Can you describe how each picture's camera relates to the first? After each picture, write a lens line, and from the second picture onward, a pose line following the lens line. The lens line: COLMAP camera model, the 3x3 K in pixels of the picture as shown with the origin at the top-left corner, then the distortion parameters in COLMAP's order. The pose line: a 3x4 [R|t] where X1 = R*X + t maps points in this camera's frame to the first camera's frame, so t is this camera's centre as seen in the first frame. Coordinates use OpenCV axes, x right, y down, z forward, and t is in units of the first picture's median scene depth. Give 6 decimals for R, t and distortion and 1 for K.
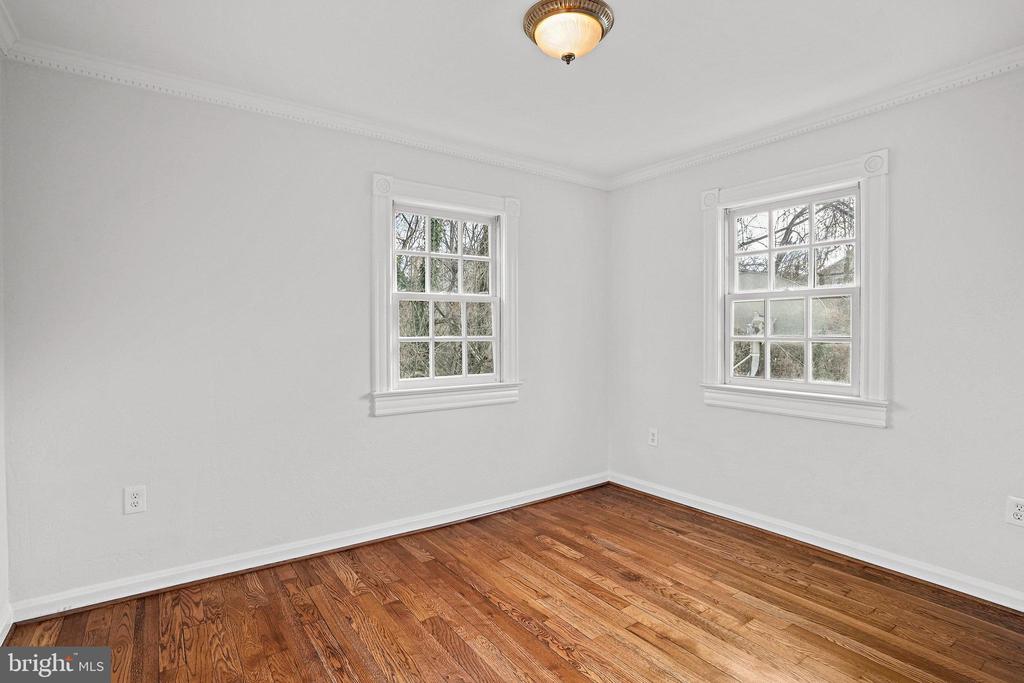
lens RADIAL K [[506.0, 0, 507.8], [0, 506.0, 334.9], [0, 0, 1]] dist [-0.052428, 0.025484]
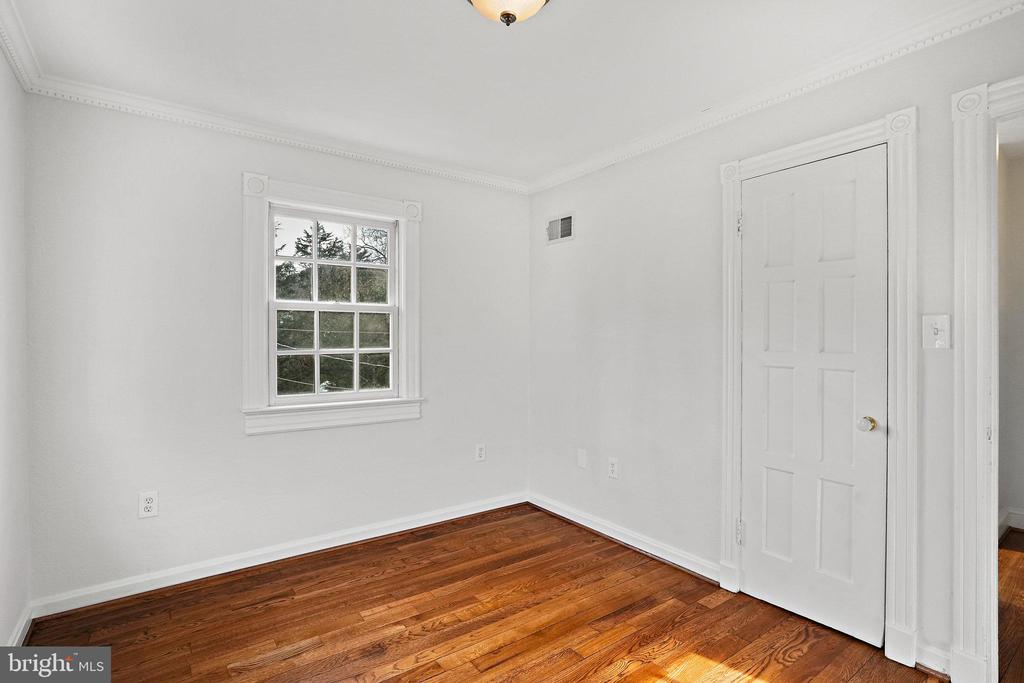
lens RADIAL K [[506.0, 0, 507.8], [0, 506.0, 334.9], [0, 0, 1]] dist [-0.052428, 0.025484]
pose [[-0.022691, 0.010262, 0.999690, -0.527706], [0.005883, 0.999931, -0.010131, -0.015297], [-0.999725, 0.005651, -0.022750, 0.747879]]
